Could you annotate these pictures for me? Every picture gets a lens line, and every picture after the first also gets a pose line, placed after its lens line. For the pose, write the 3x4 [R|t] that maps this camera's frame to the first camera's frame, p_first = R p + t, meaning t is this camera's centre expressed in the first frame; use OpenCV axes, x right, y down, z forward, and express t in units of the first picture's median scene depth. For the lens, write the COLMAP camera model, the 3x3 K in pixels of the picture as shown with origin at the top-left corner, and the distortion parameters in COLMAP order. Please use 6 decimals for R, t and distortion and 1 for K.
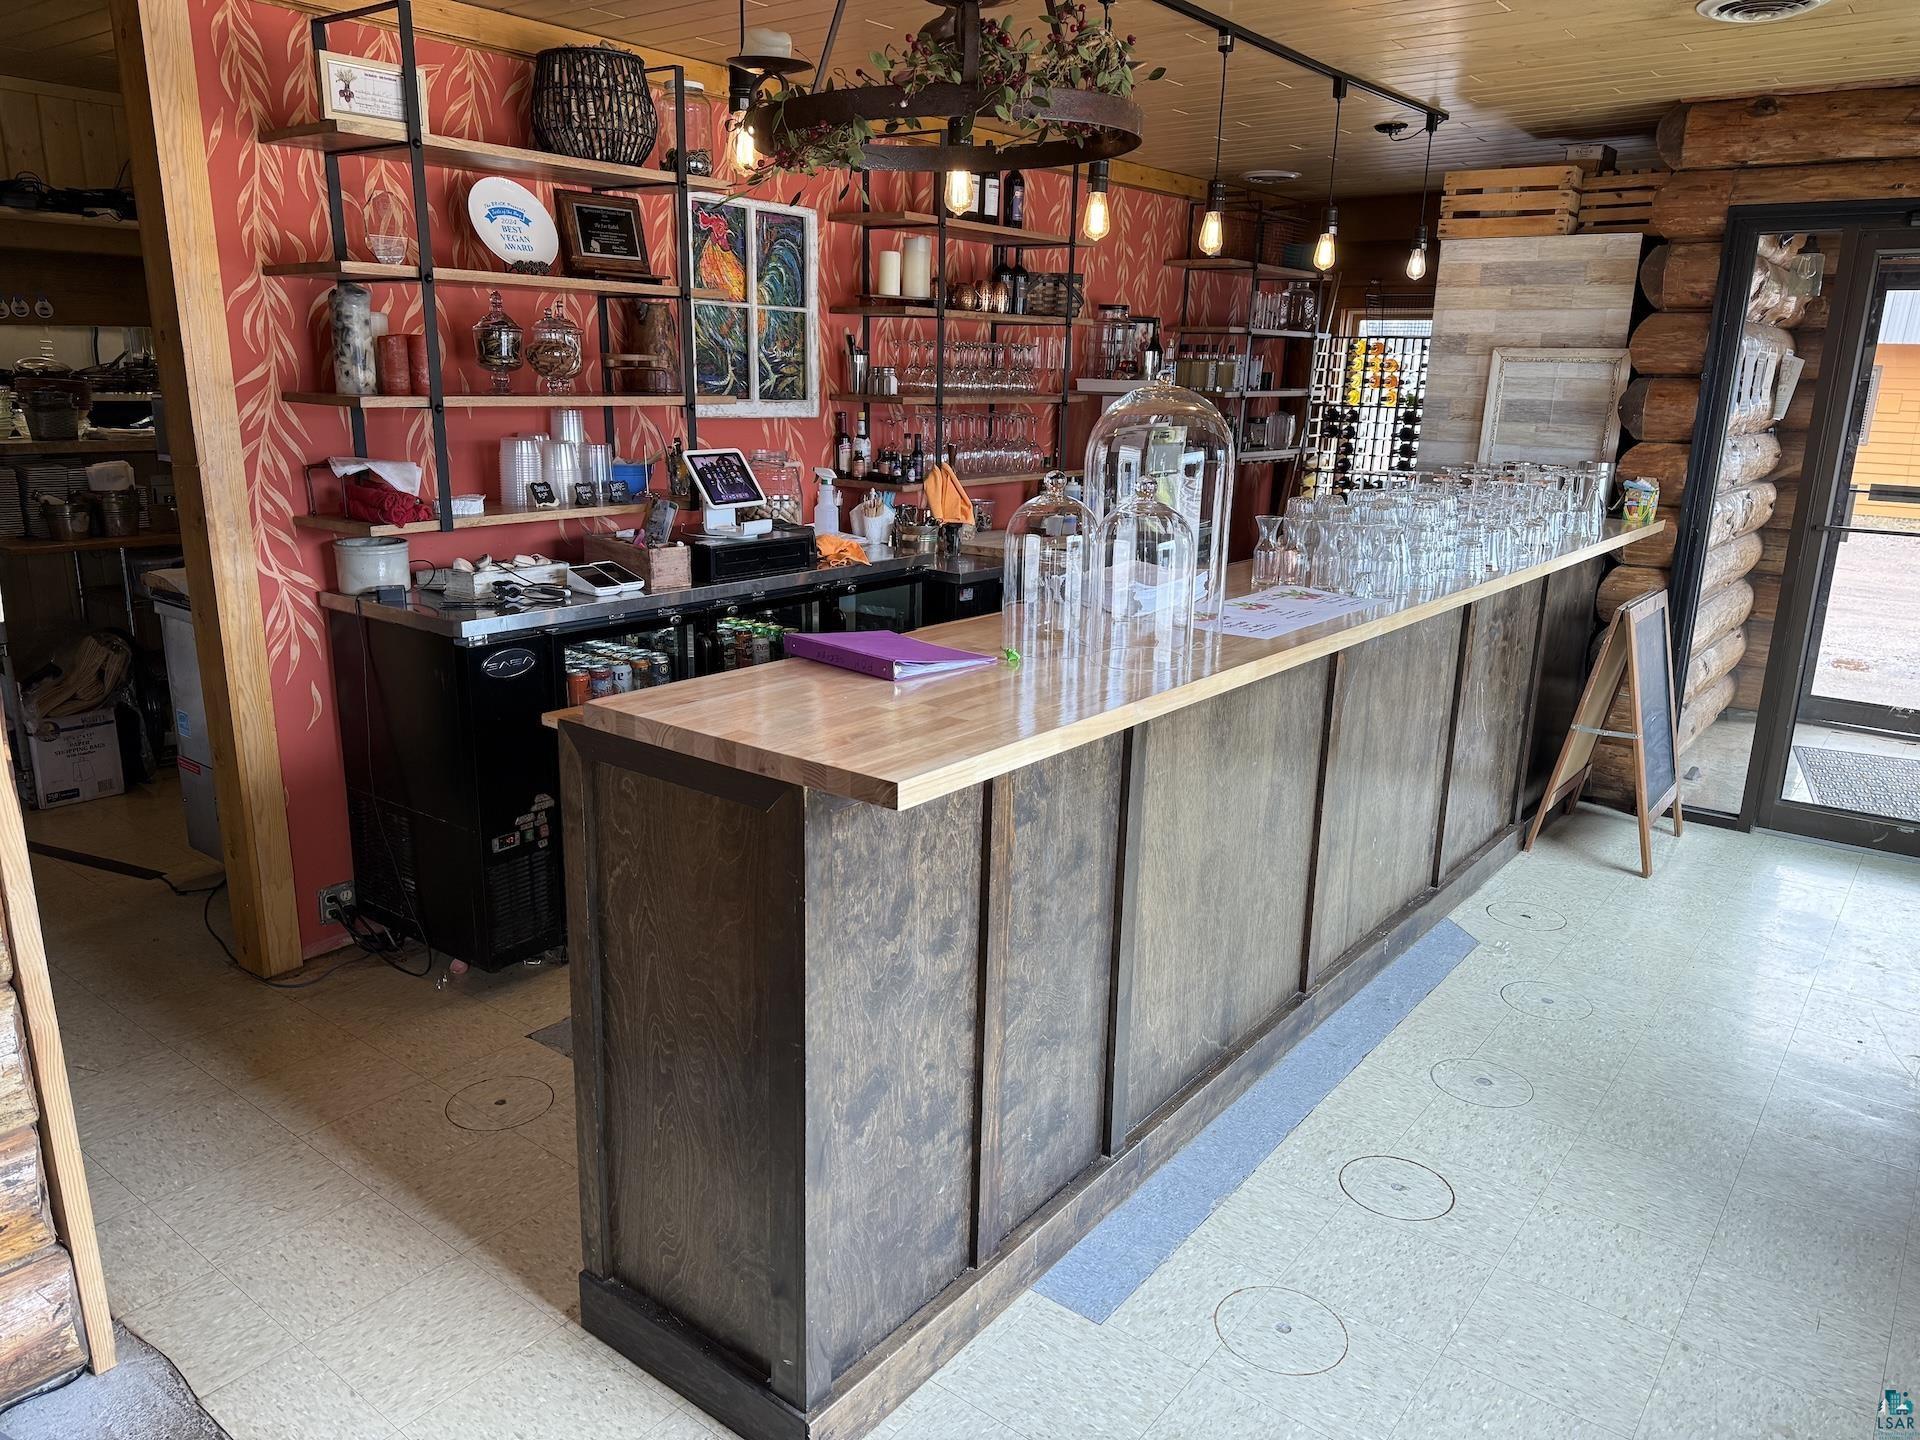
lens RADIAL K [[1348.9, 0, 963.7], [0, 1348.9, 708.4], [0, 0, 1]] dist [0.039436, -0.042992]
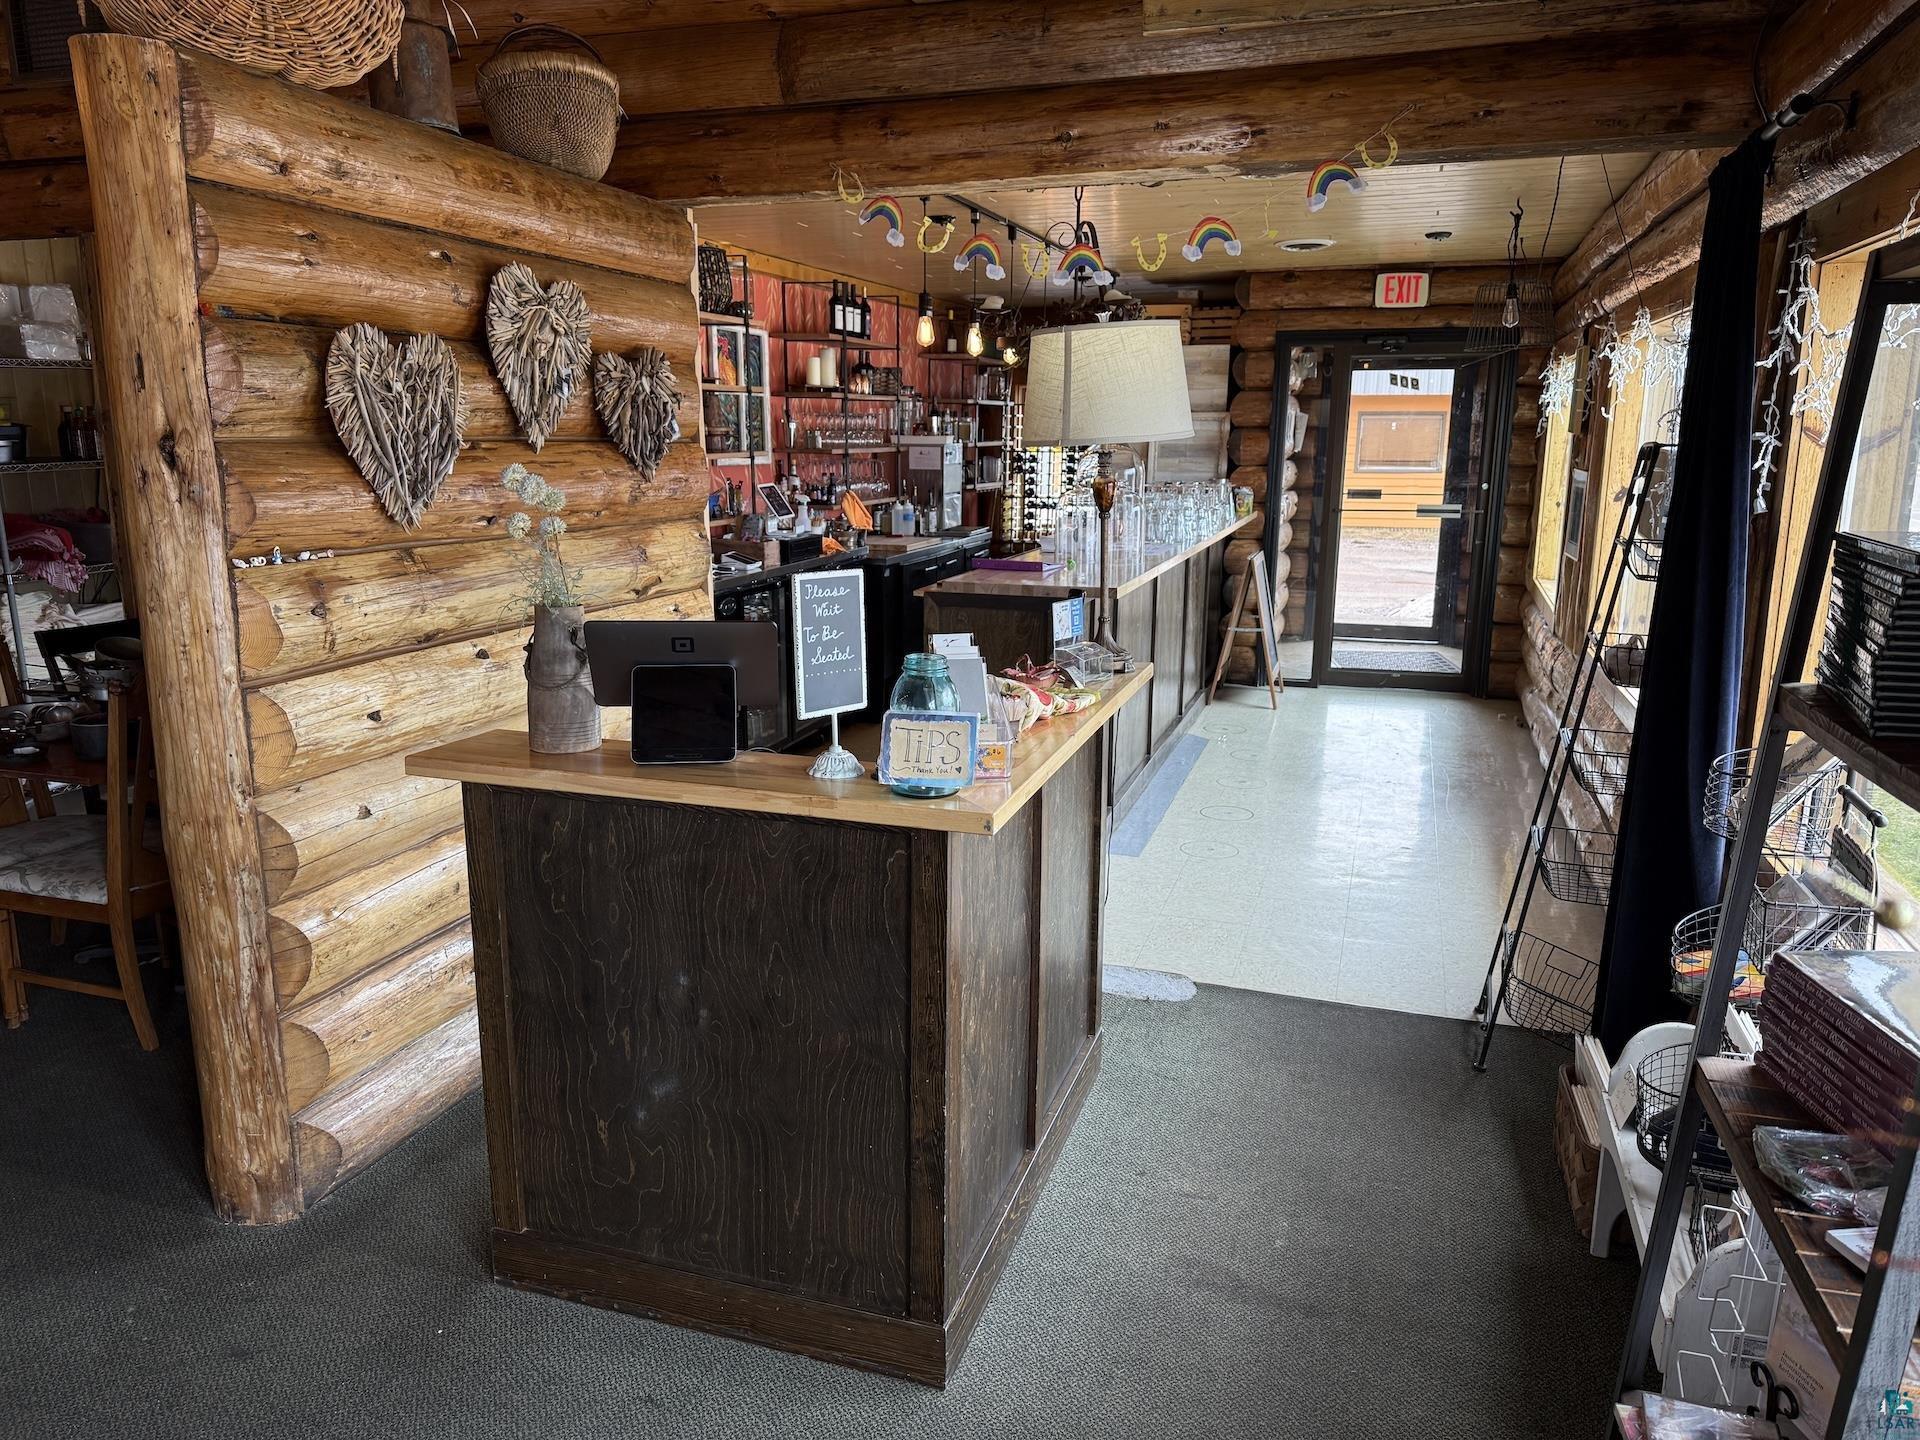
lens RADIAL K [[1348.9, 0, 960.9], [0, 1348.9, 730.1], [0, 0, 1]] dist [0.039436, -0.042992]
pose [[0.940888, -0.092386, 0.325876, -0.420728], [0.099929, 0.994974, -0.006447, 0.110522], [-0.323642, 0.038630, 0.945391, -0.484281]]
